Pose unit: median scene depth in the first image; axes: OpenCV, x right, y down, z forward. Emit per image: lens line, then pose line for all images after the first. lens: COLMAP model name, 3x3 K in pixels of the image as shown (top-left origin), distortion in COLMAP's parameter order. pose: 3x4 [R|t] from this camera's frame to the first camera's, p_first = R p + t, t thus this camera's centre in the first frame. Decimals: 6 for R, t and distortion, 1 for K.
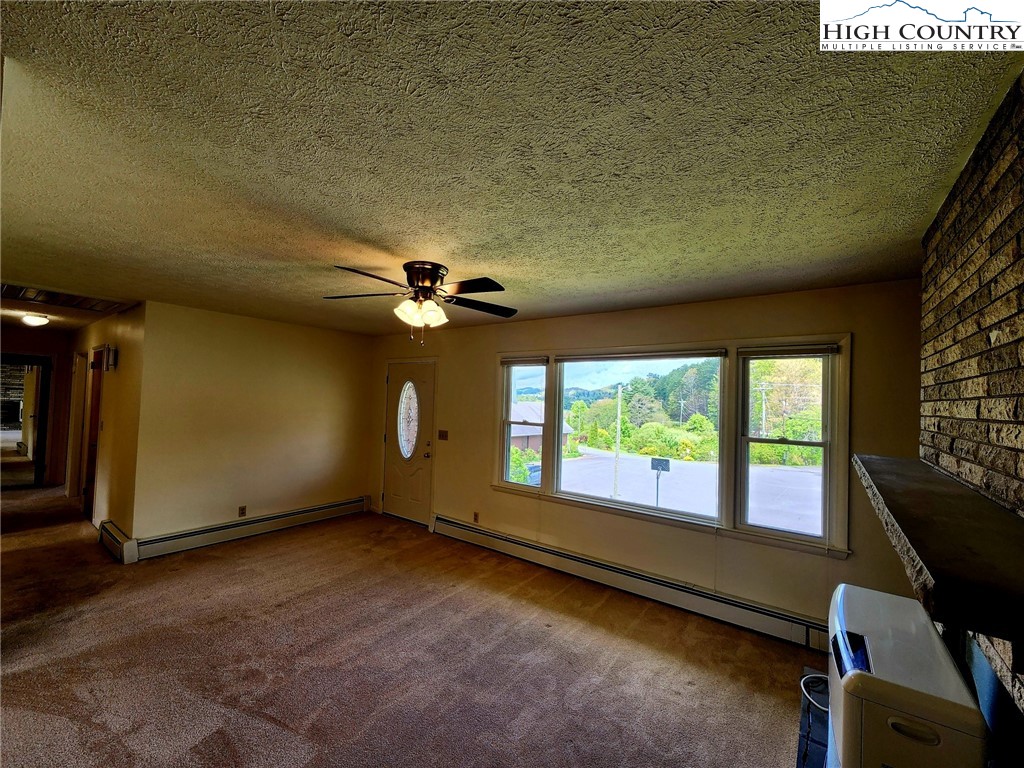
lens RADIAL K [[417.6, 0, 511.8], [0, 417.6, 403.6], [0, 0, 1]] dist [-0.007398, 0.000012]
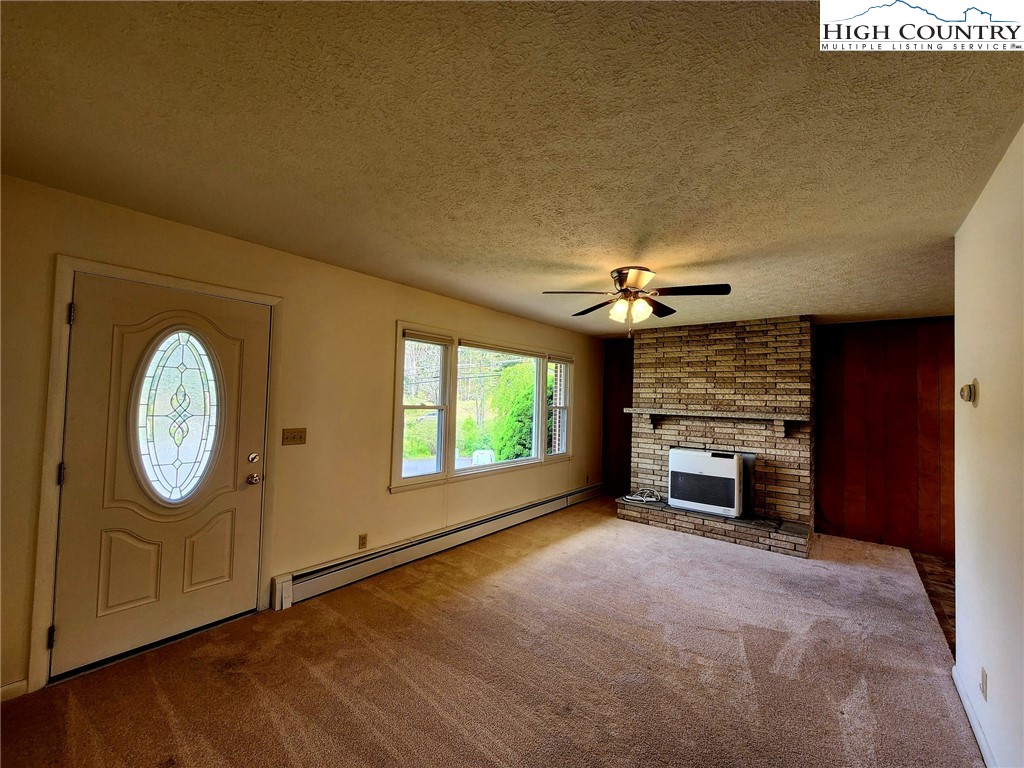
lens RADIAL K [[417.6, 0, 511.8], [0, 417.6, 403.6], [0, 0, 1]] dist [-0.007398, 0.000012]
pose [[0.033347, -0.038224, 0.998713, -0.831832], [-0.010145, 0.999204, 0.038582, 0.003204], [-0.999392, -0.011419, 0.032933, 0.757637]]
